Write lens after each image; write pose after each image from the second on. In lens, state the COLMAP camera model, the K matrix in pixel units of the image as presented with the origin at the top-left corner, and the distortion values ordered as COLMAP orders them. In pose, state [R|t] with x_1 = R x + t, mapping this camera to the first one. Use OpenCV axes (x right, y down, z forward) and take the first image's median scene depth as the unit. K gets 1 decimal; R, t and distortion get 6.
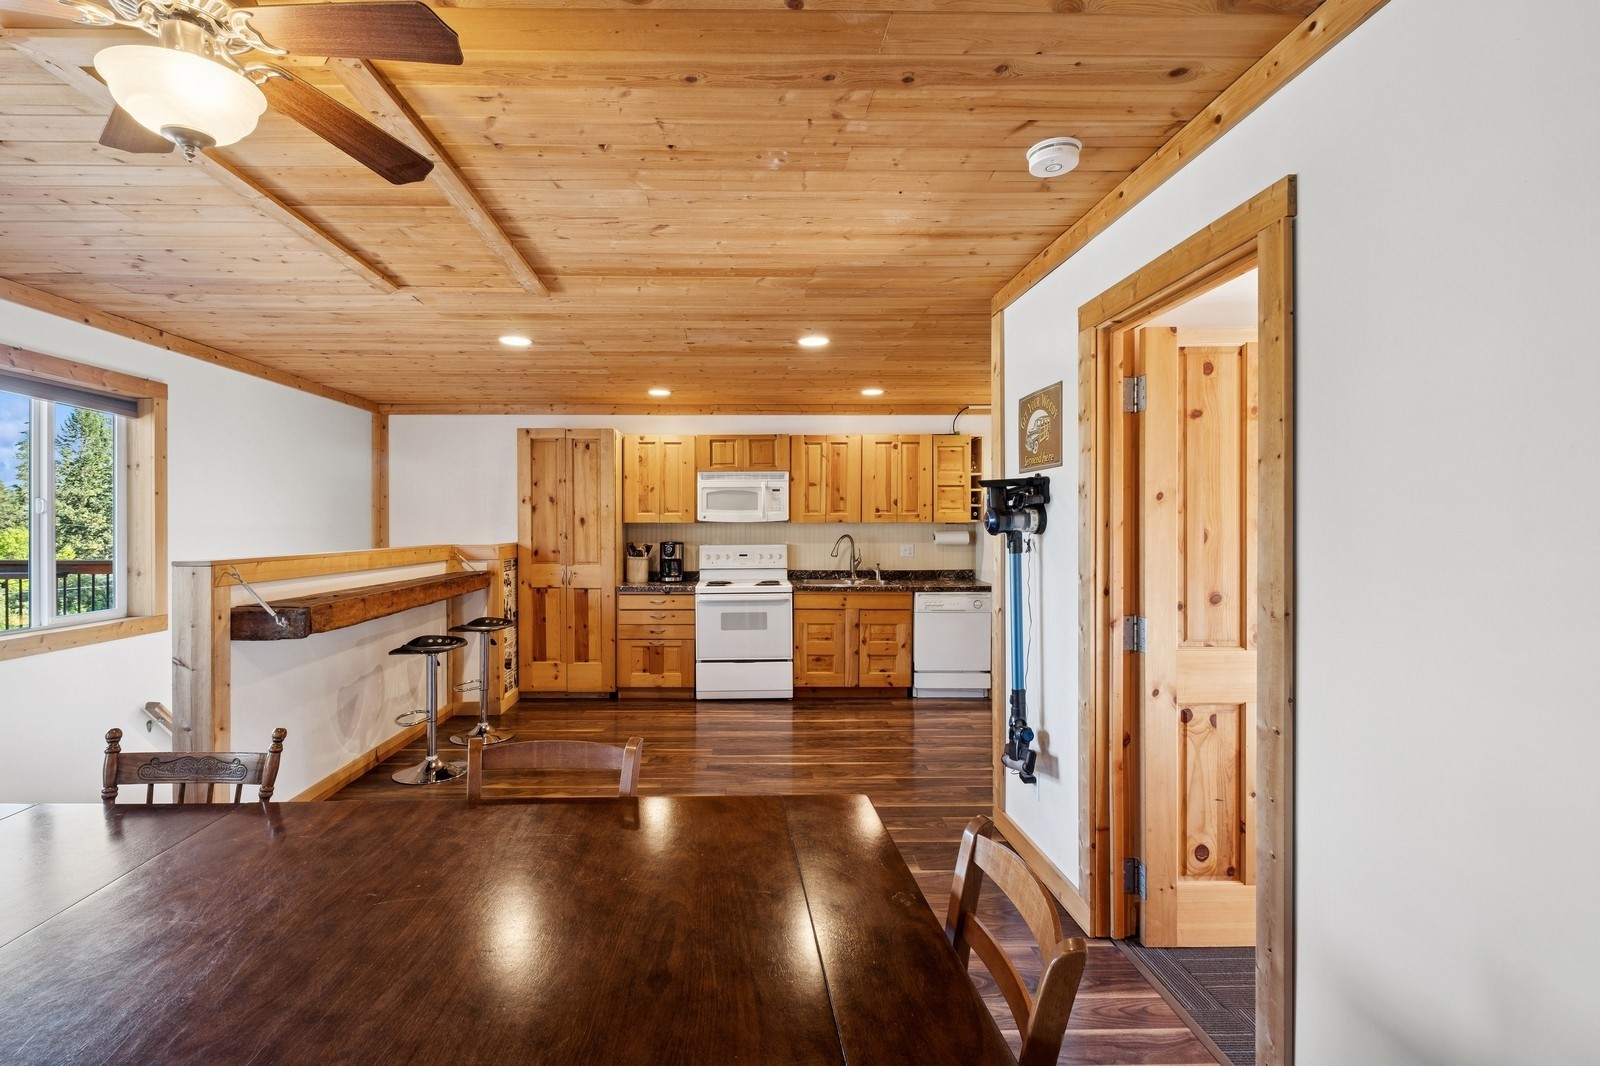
lens RADIAL K [[707.5, 0, 726.0], [0, 707.5, 523.8], [0, 0, 1]] dist [0.006672, -0.004867]
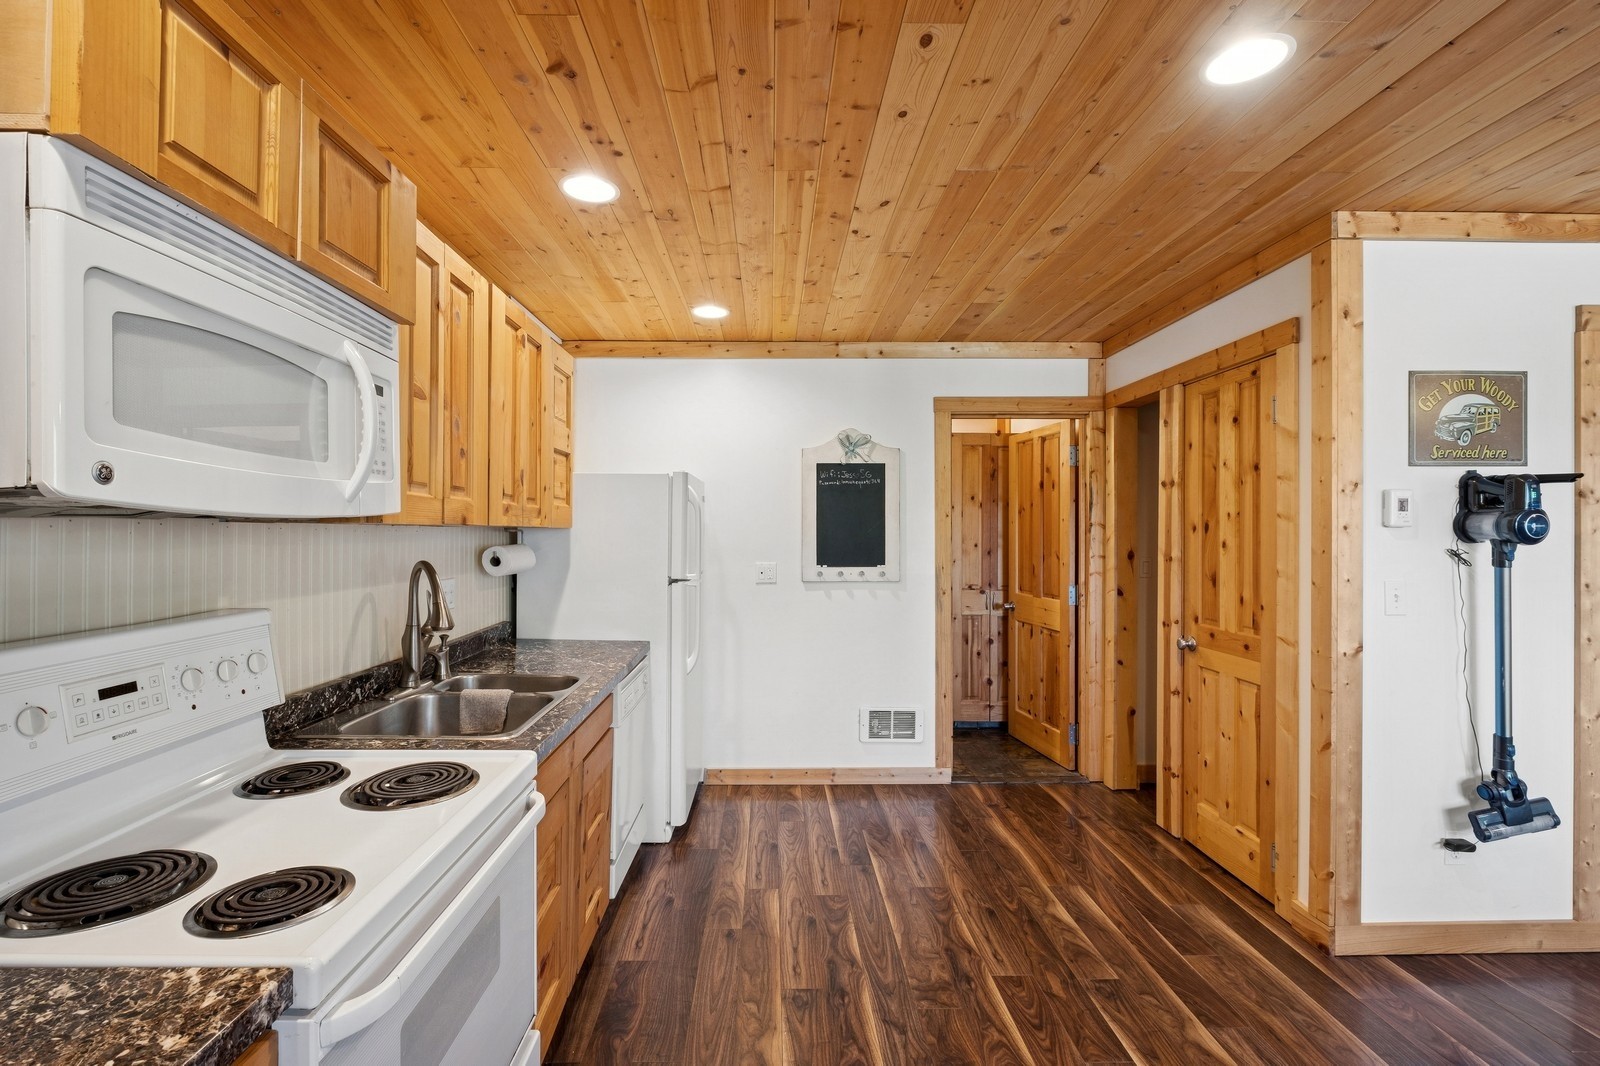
lens RADIAL K [[707.5, 0, 785.4], [0, 707.5, 523.5], [0, 0, 1]] dist [0.006672, -0.004867]
pose [[-0.024868, 0.013355, 0.999602, -0.213031], [-0.002517, 0.999907, -0.013421, 0.002772], [-0.999688, -0.002850, -0.024832, 1.045806]]
